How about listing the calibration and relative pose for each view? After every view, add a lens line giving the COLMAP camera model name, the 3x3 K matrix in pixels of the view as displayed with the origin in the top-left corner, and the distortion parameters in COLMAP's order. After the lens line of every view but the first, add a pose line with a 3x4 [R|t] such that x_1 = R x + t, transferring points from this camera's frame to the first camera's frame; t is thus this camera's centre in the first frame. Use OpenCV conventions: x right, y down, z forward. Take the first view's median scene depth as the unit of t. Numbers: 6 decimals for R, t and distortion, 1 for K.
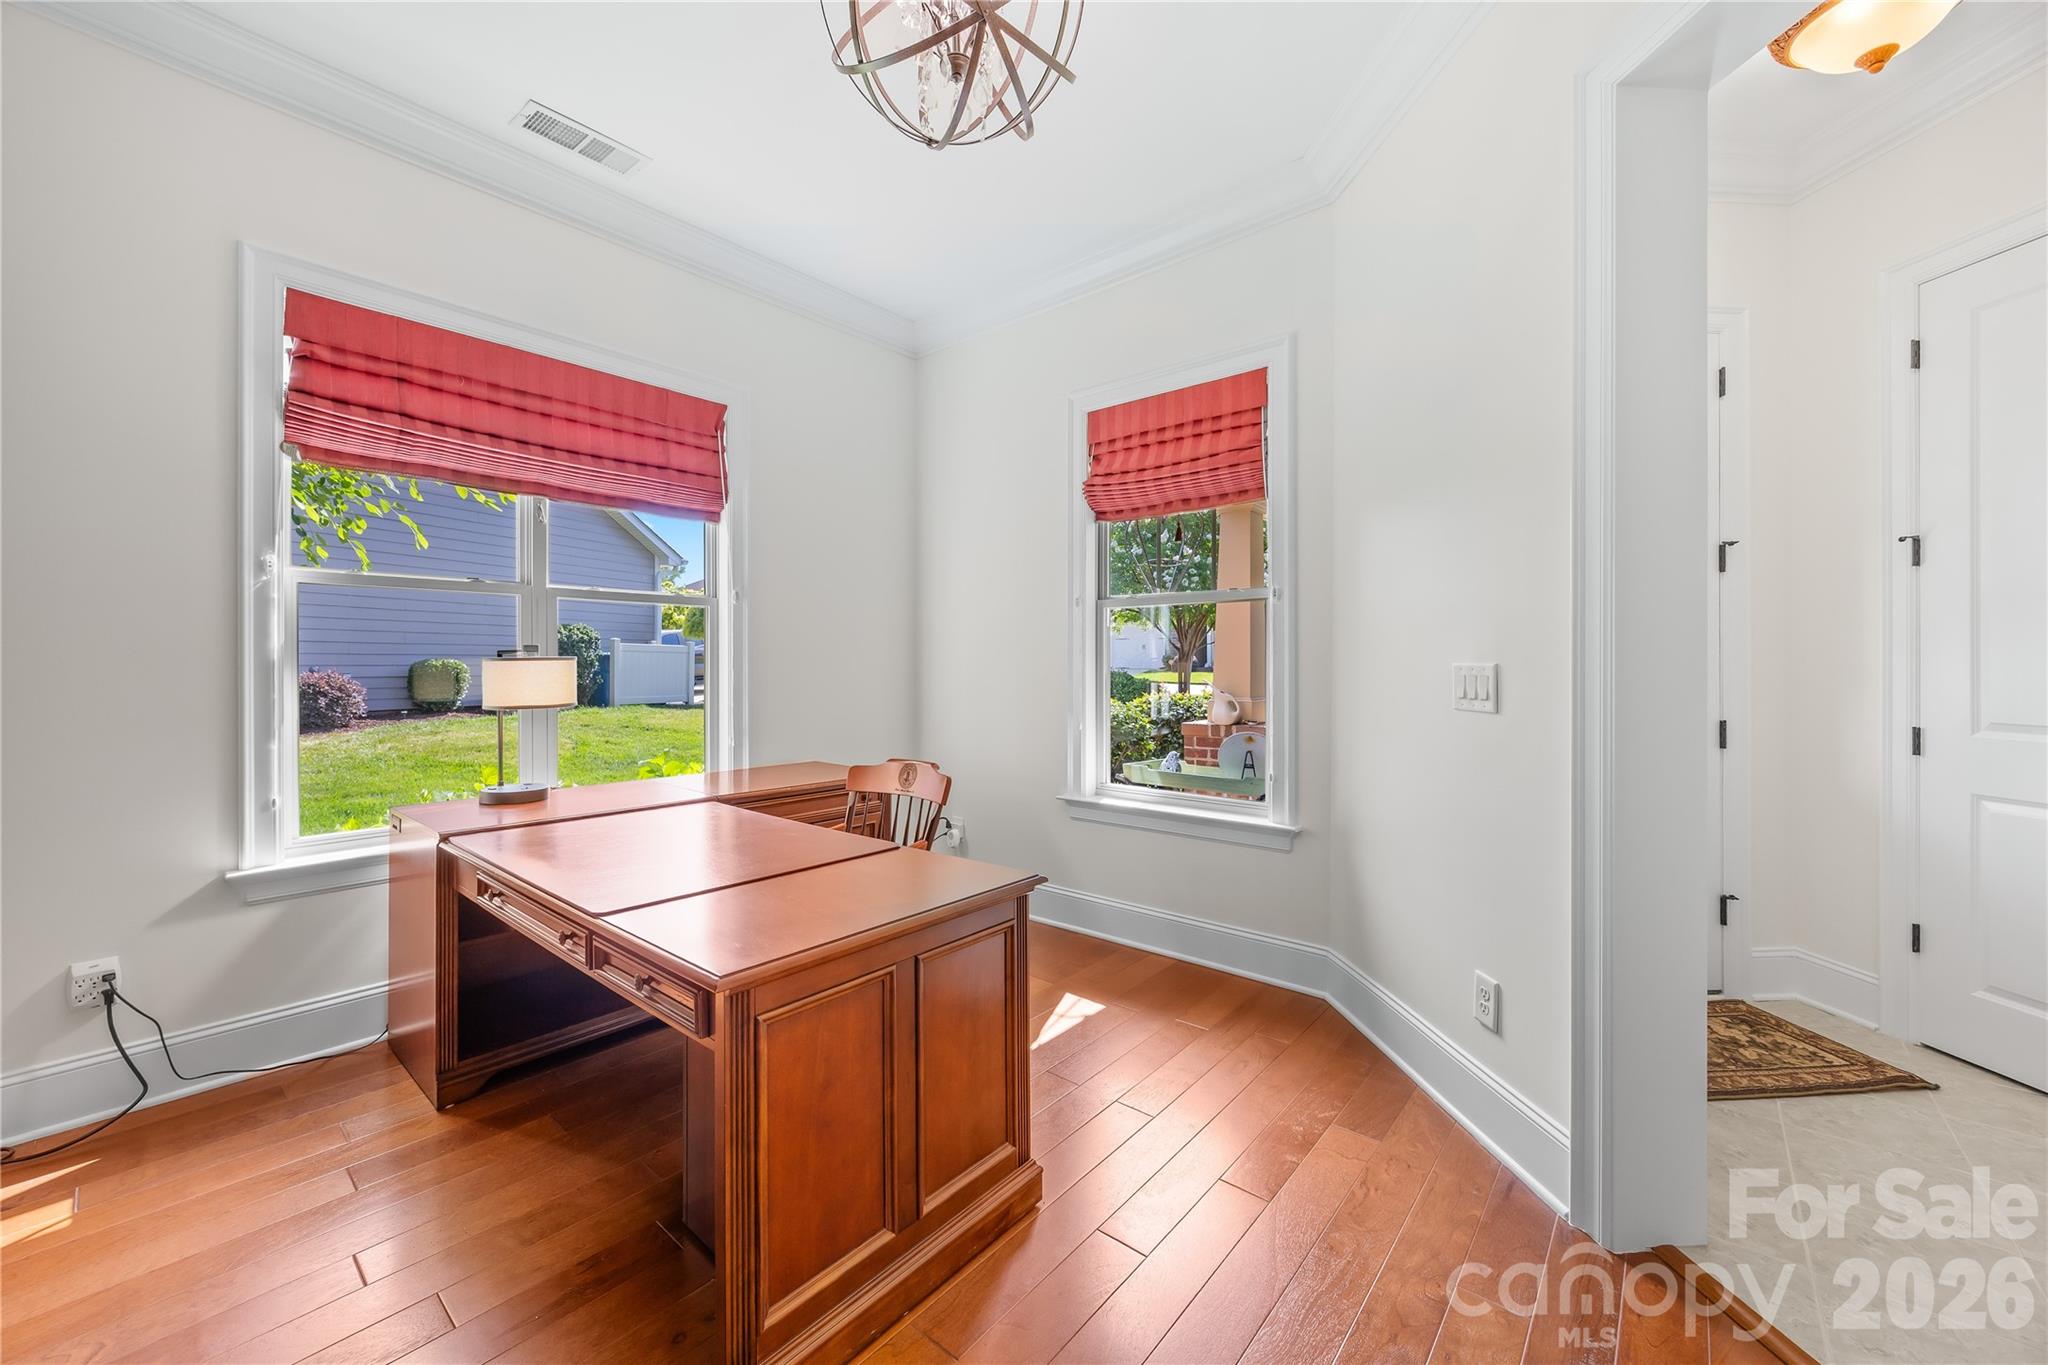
lens RADIAL K [[781.3, 0, 1018.4], [0, 781.3, 663.6], [0, 0, 1]] dist [-0.003362, 0.000276]
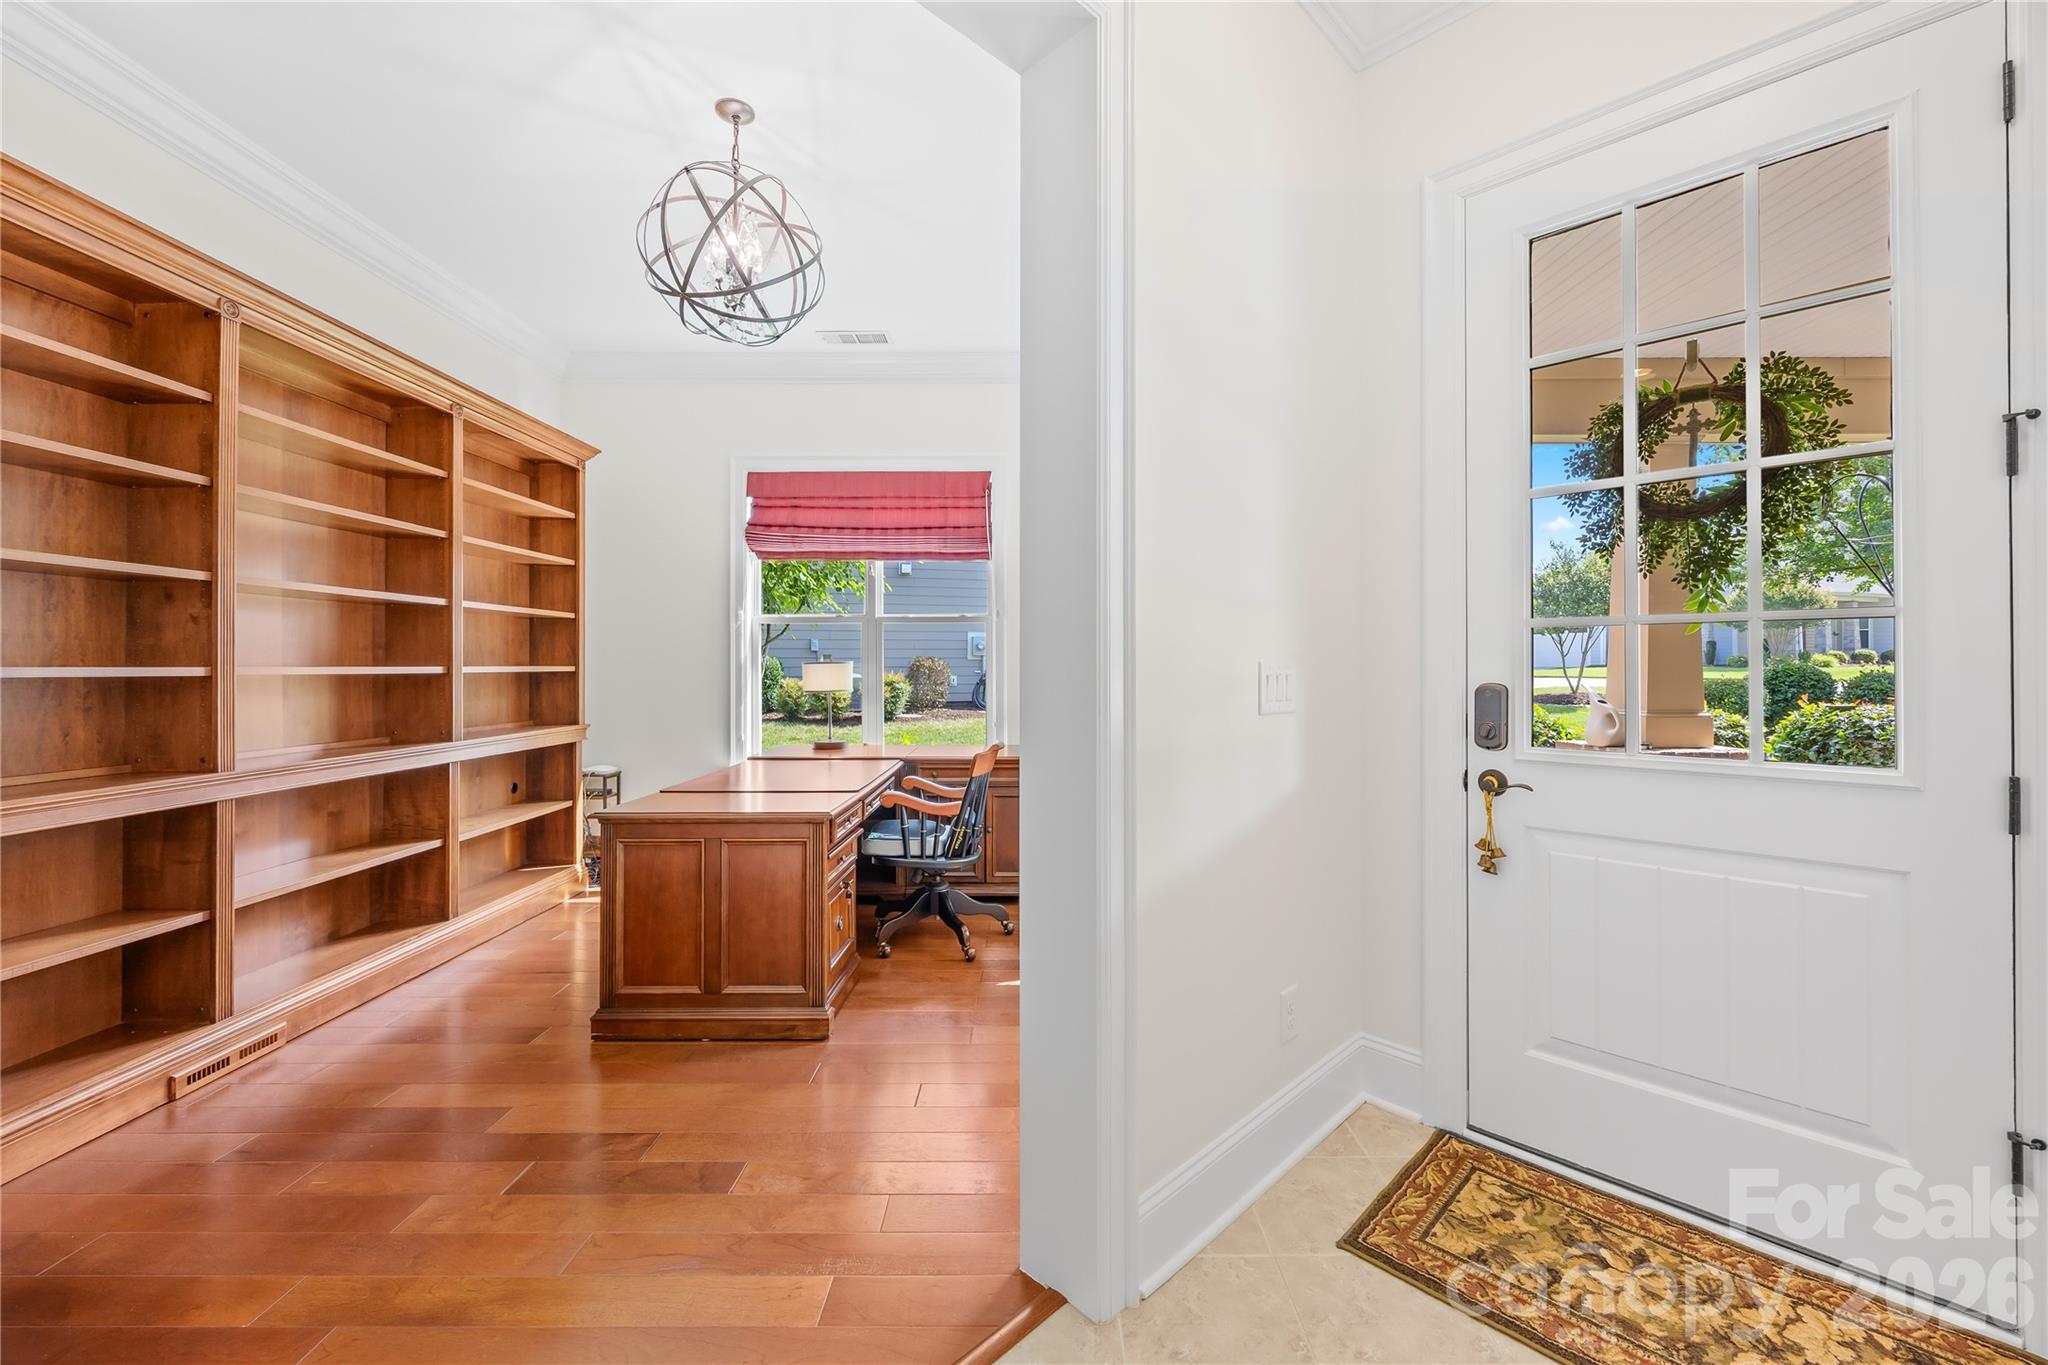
lens RADIAL K [[781.3, 0, 1018.4], [0, 781.3, 663.6], [0, 0, 1]] dist [-0.003362, 0.000276]
pose [[0.653137, -0.002208, -0.757236, 0.897243], [0.004916, 0.999987, 0.001324, -0.004391], [0.757223, -0.004587, 0.653140, 0.216271]]
